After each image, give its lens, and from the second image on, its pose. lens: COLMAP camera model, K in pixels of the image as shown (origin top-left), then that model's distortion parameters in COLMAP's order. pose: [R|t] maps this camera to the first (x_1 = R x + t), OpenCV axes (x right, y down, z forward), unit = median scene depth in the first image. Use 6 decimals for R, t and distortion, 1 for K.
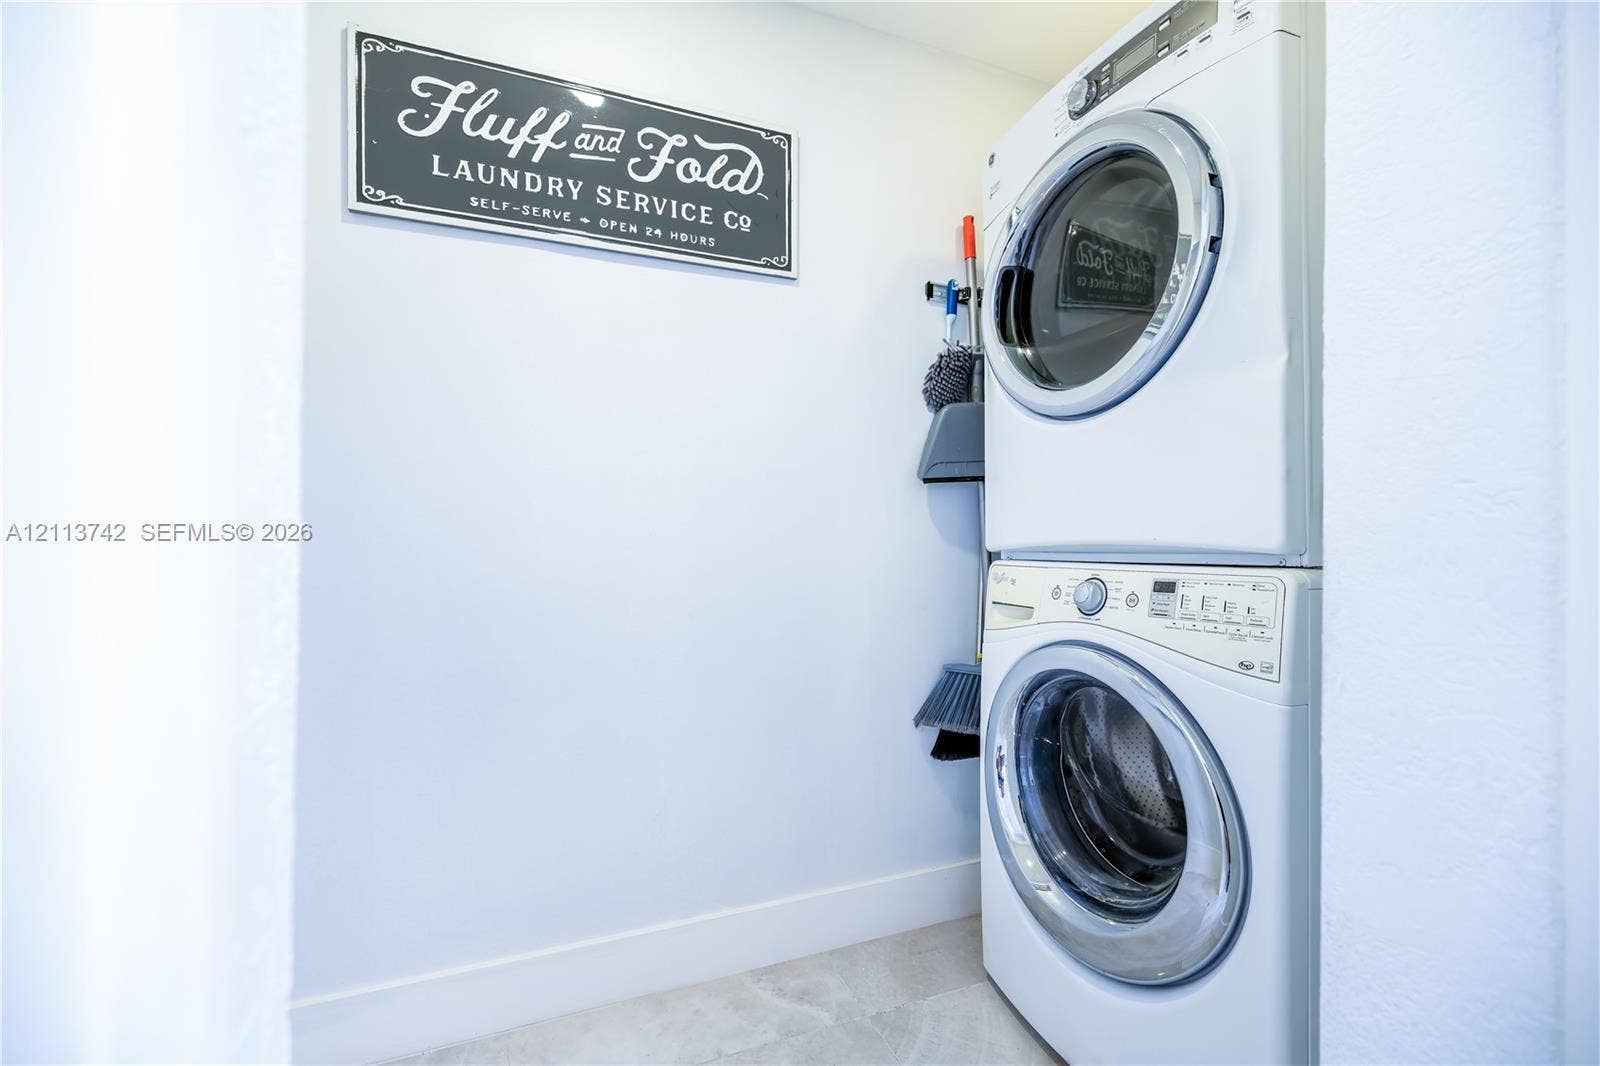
lens RADIAL K [[662.1, 0, 800.0], [0, 662.1, 533.0], [0, 0, 1]] dist [0.002185, -0.000040]
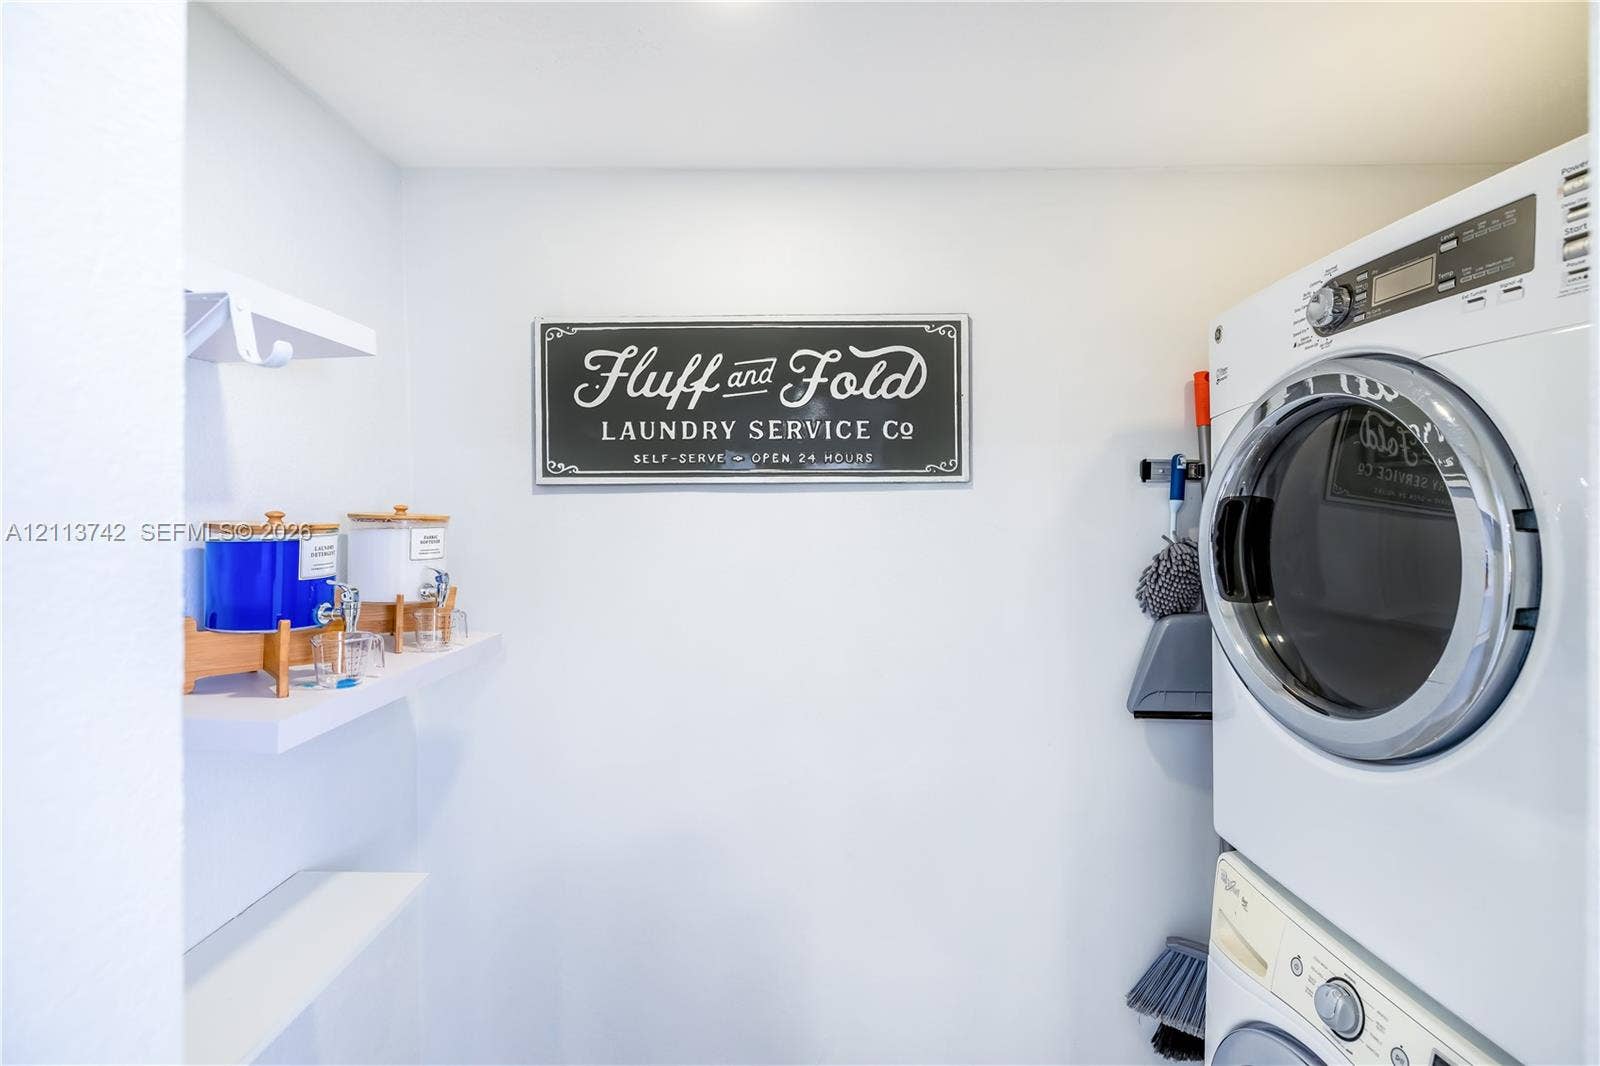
lens RADIAL K [[701.2, 0, 800.0], [0, 701.2, 533.0], [0, 0, 1]] dist [0.000861, -0.000392]
pose [[0.928291, -0.004458, -0.371828, 0.148879], [0.005929, 0.999978, 0.002812, -0.359342], [0.371807, -0.004815, 0.928297, 0.061256]]
